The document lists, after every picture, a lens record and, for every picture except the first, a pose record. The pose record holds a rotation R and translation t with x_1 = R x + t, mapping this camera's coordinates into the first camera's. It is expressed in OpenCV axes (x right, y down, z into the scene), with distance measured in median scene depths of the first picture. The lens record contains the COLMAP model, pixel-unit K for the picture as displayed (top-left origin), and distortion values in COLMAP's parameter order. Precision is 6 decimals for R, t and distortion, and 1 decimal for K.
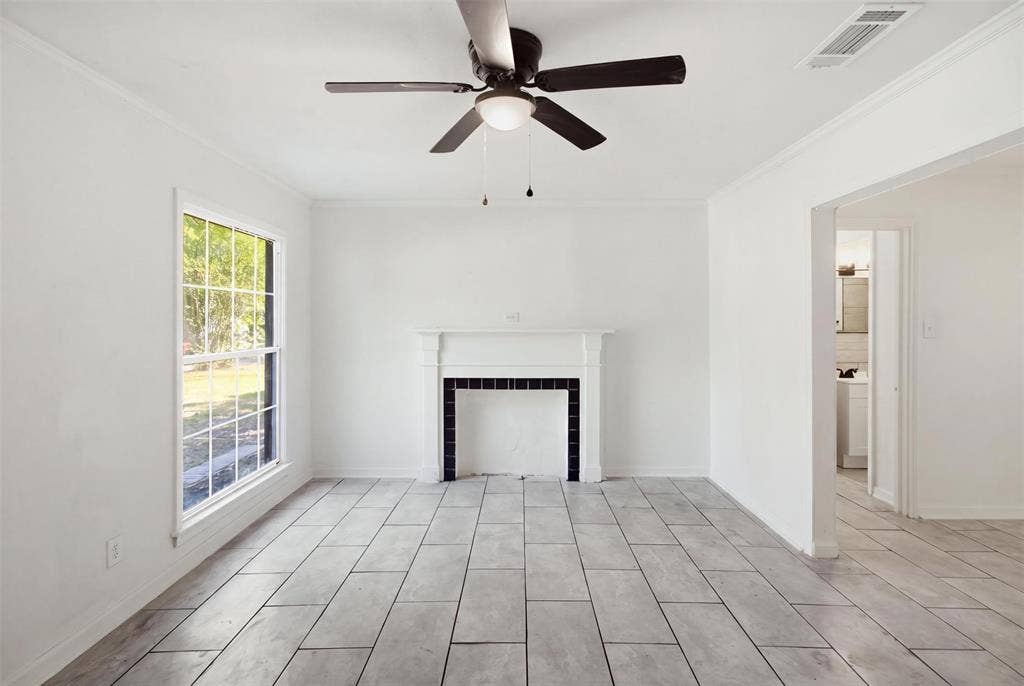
lens RADIAL K [[482.4, 0, 510.5], [0, 482.4, 322.2], [0, 0, 1]] dist [-0.030792, 0.023050]
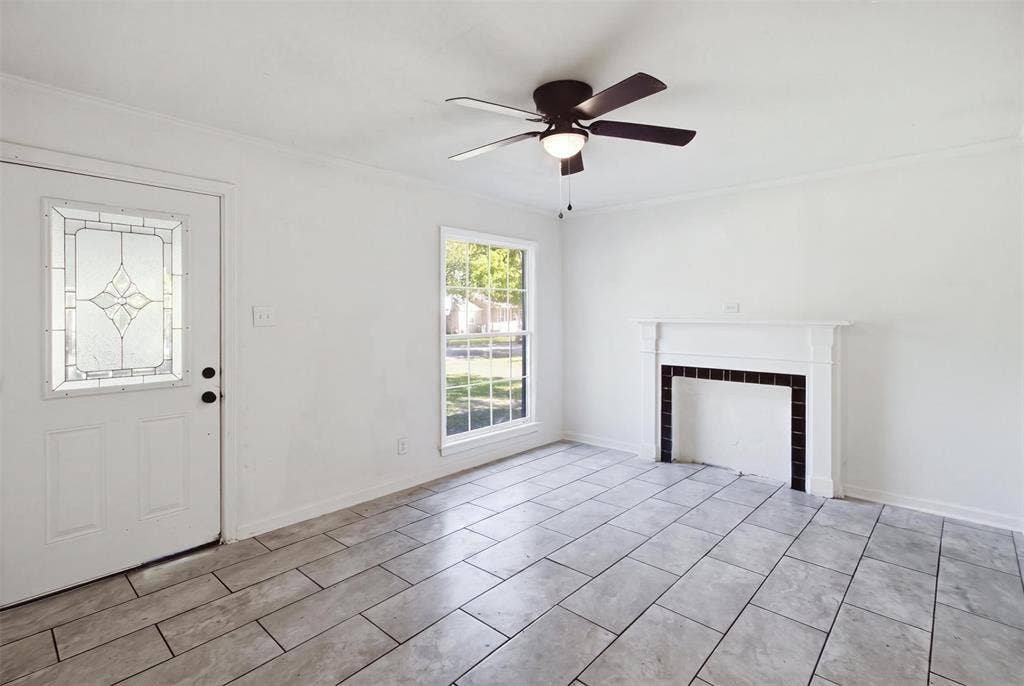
lens RADIAL K [[482.4, 0, 510.5], [0, 482.4, 322.2], [0, 0, 1]] dist [-0.030792, 0.023050]
pose [[0.750544, 0.012383, -0.660705, 0.315774], [-0.000012, 0.999825, 0.018726, 0.001721], [0.660821, -0.014047, 0.750412, -0.016564]]
